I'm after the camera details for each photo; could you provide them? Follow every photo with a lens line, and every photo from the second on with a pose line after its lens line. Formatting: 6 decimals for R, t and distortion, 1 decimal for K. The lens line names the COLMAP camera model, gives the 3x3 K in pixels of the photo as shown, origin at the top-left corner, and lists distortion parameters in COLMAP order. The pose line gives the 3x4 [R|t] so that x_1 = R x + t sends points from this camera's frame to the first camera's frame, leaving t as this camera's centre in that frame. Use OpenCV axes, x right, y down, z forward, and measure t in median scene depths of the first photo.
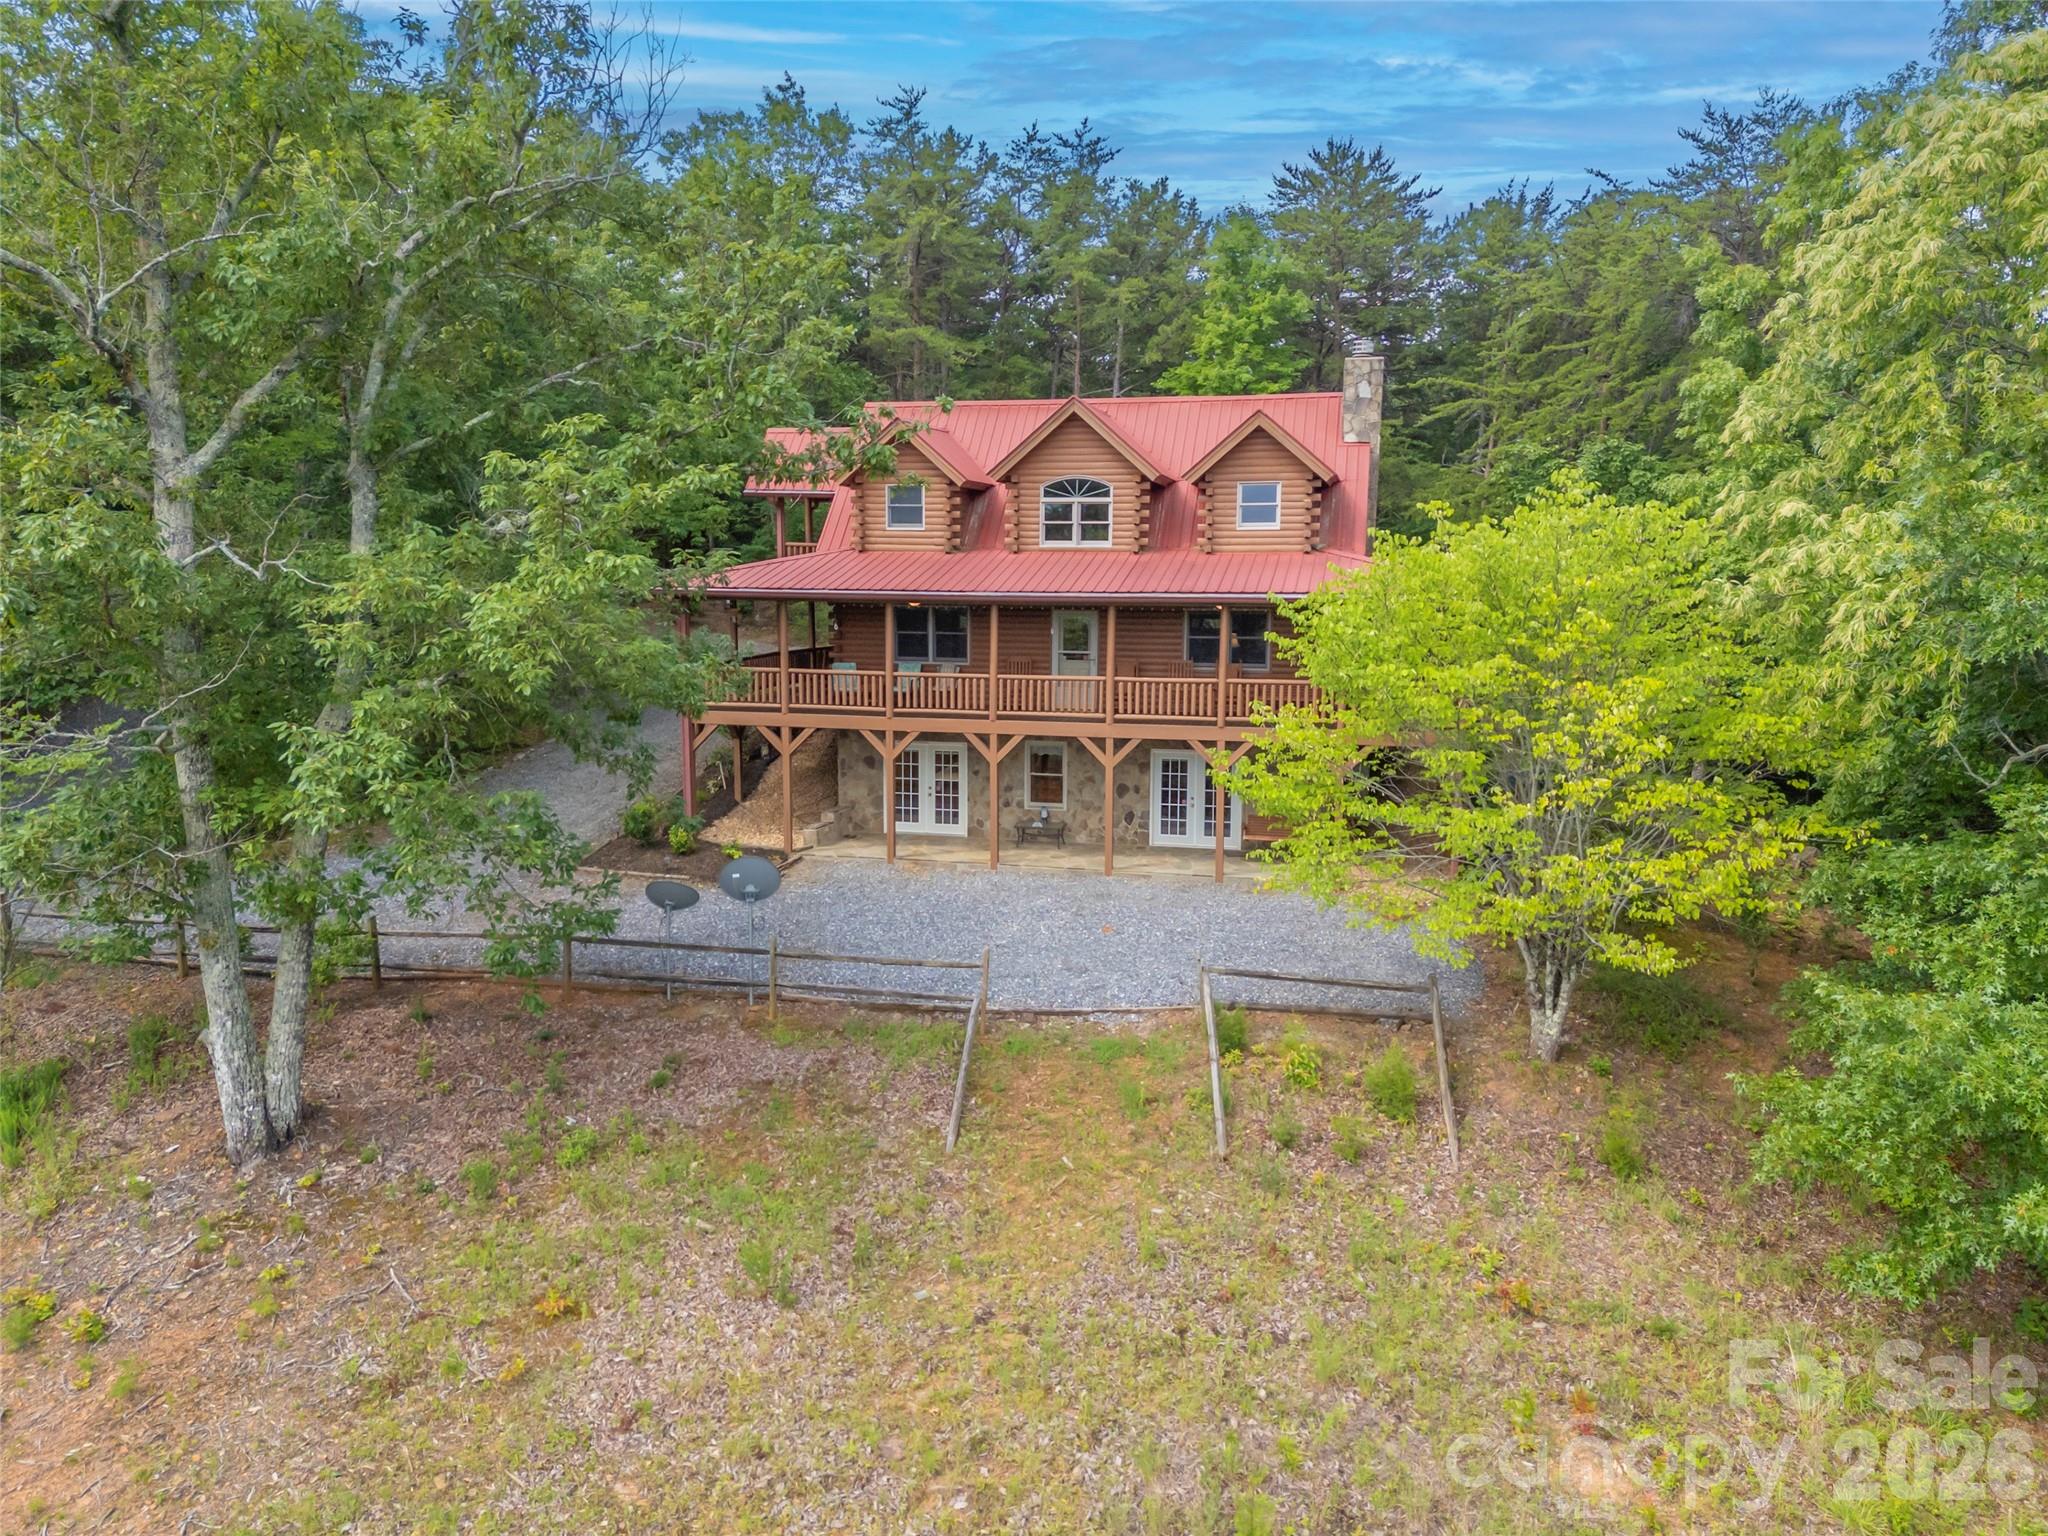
lens RADIAL K [[1491.7, 0, 1024.3], [0, 1491.7, 760.8], [0, 0, 1]] dist [0.102424, -0.072224]
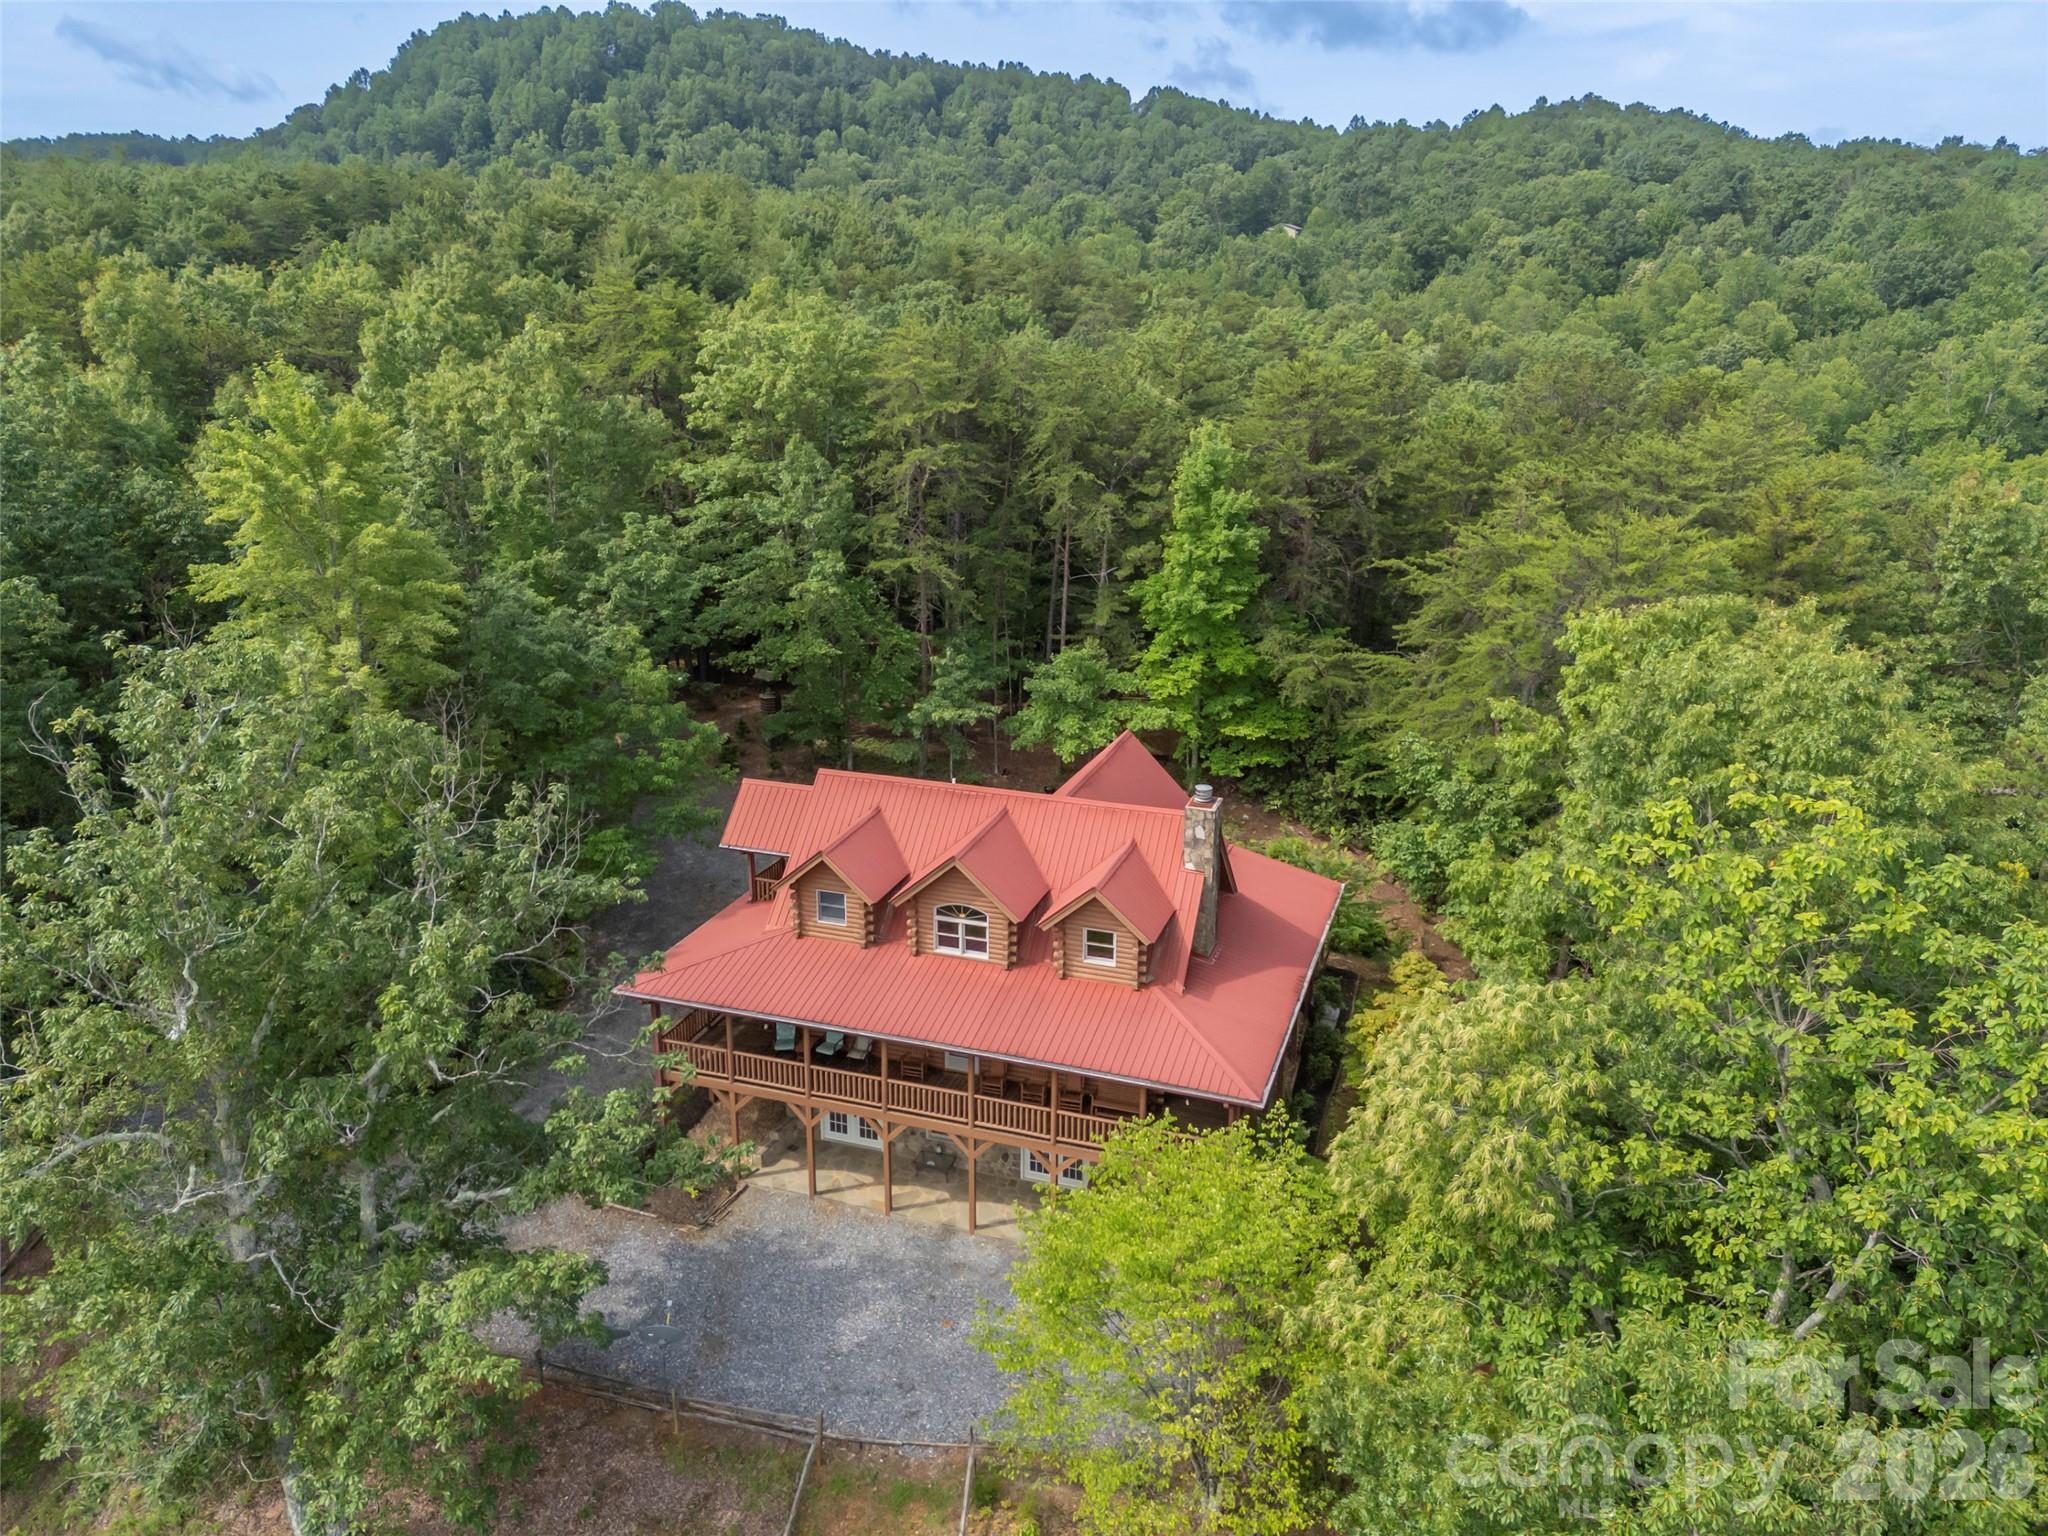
lens RADIAL K [[1491.7, 0, 1024.3], [0, 1491.7, 760.8], [0, 0, 1]] dist [0.102424, -0.072224]
pose [[0.994412, 0.029740, -0.101298, 0.206429], [-0.012352, 0.985687, 0.168132, -0.508265], [0.104848, -0.165941, 0.980546, -0.186662]]
